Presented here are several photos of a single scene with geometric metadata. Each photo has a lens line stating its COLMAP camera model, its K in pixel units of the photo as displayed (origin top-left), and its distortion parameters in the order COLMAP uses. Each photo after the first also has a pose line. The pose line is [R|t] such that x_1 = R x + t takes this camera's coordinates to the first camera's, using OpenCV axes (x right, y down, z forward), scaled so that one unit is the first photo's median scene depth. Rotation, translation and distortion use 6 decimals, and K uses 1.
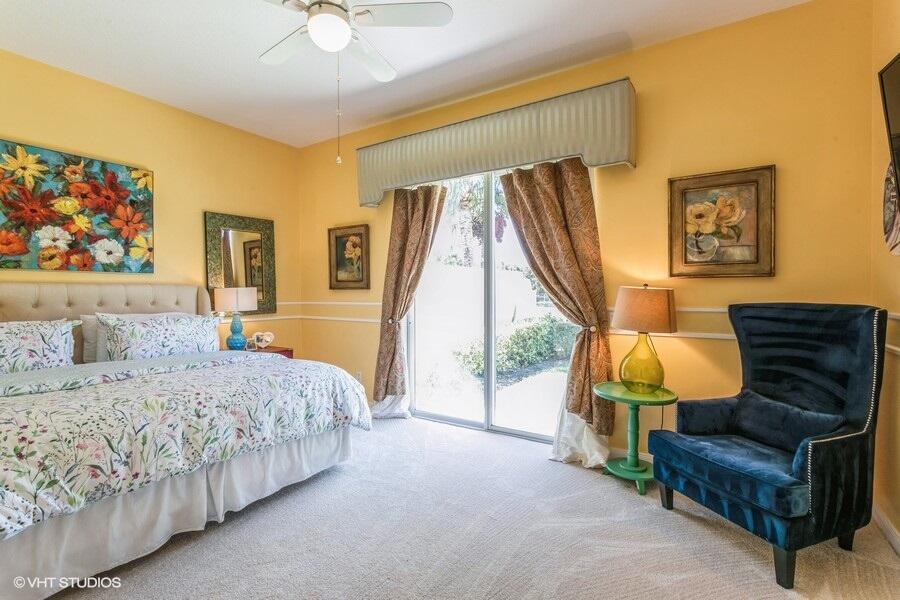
lens RADIAL K [[435.4, 0, 446.2], [0, 435.4, 287.9], [0, 0, 1]] dist [-0.000447, 0.000312]
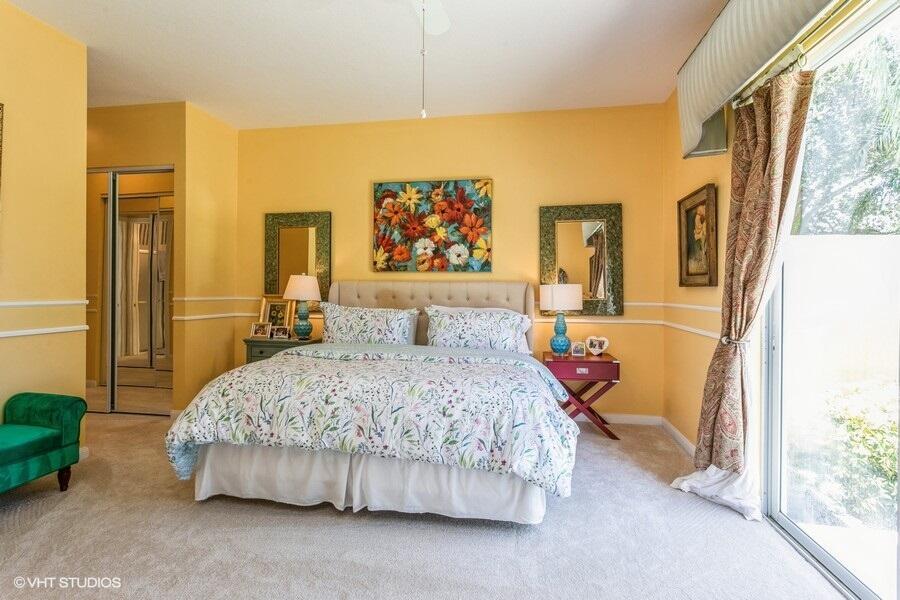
lens RADIAL K [[435.4, 0, 446.2], [0, 435.4, 287.9], [0, 0, 1]] dist [-0.000447, 0.000312]
pose [[0.384801, 0.003494, -0.922993, 0.335070], [-0.000587, 0.999994, 0.003541, 0.004416], [0.922999, -0.000821, 0.384801, 0.529848]]
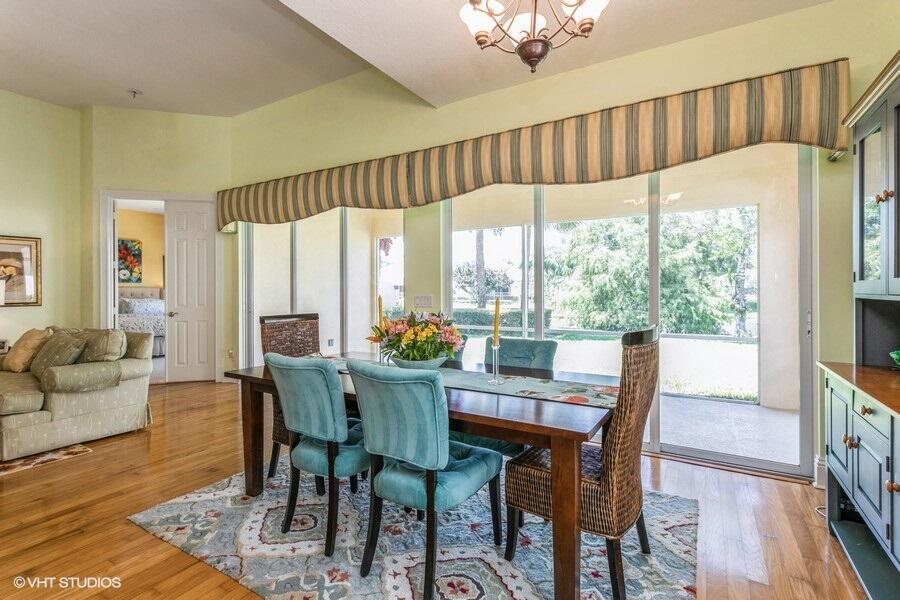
lens RADIAL K [[435.4, 0, 446.2], [0, 435.4, 287.9], [0, 0, 1]] dist [-0.000447, 0.000312]
pose [[0.999744, 0.002401, 0.022508, 1.130387], [-0.002451, 0.999995, 0.002177, -0.014319], [-0.022502, -0.002231, 0.999744, -1.706383]]
